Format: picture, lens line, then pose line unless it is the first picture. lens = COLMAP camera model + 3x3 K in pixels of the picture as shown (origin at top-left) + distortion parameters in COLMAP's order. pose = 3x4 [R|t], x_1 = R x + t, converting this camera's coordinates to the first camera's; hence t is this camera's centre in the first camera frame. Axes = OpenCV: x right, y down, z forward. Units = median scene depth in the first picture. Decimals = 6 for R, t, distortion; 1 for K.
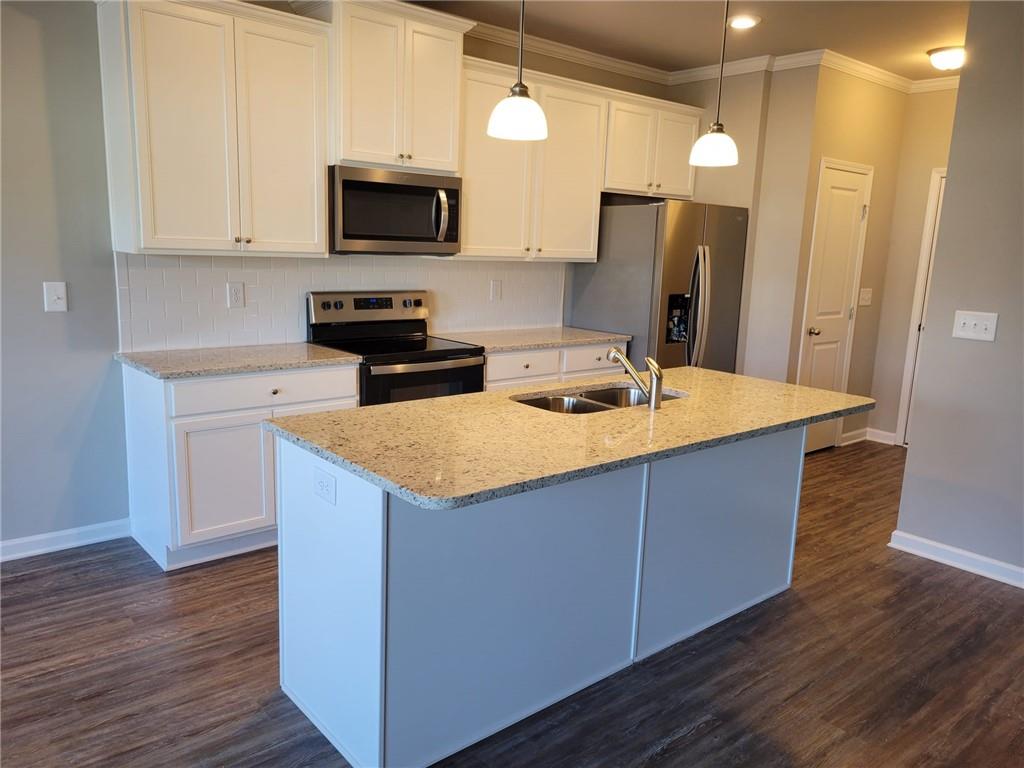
lens RADIAL K [[765.5, 0, 515.5], [0, 765.5, 378.4], [0, 0, 1]] dist [0.058946, -0.039983]
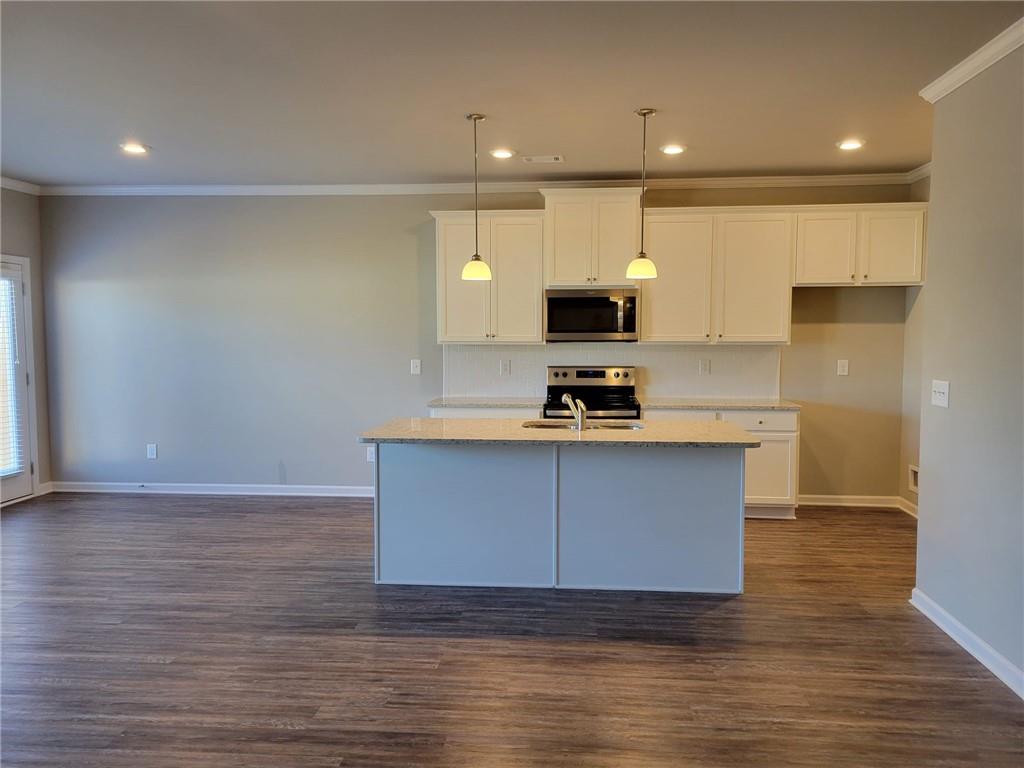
lens RADIAL K [[770.2, 0, 534.3], [0, 770.2, 379.2], [0, 0, 1]] dist [0.060617, -0.040496]
pose [[0.710039, 0.010958, -0.704077, 0.841107], [-0.097821, 0.991719, -0.083215, 0.051083], [0.697335, 0.127959, 0.705231, -0.148683]]
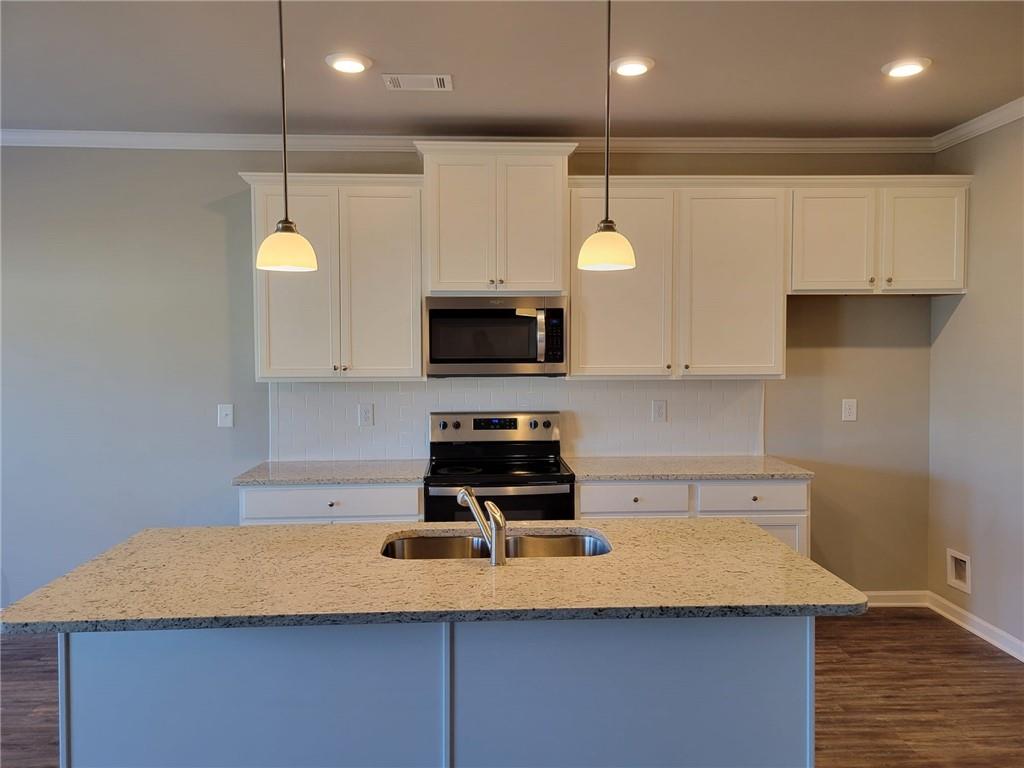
lens RADIAL K [[765.5, 0, 515.5], [0, 765.5, 378.4], [0, 0, 1]] dist [0.058946, -0.039983]
pose [[0.793297, -0.012138, -0.608713, 0.473579], [-0.075001, 0.990238, -0.117490, -0.042713], [0.604197, 0.138859, 0.784643, 0.228093]]
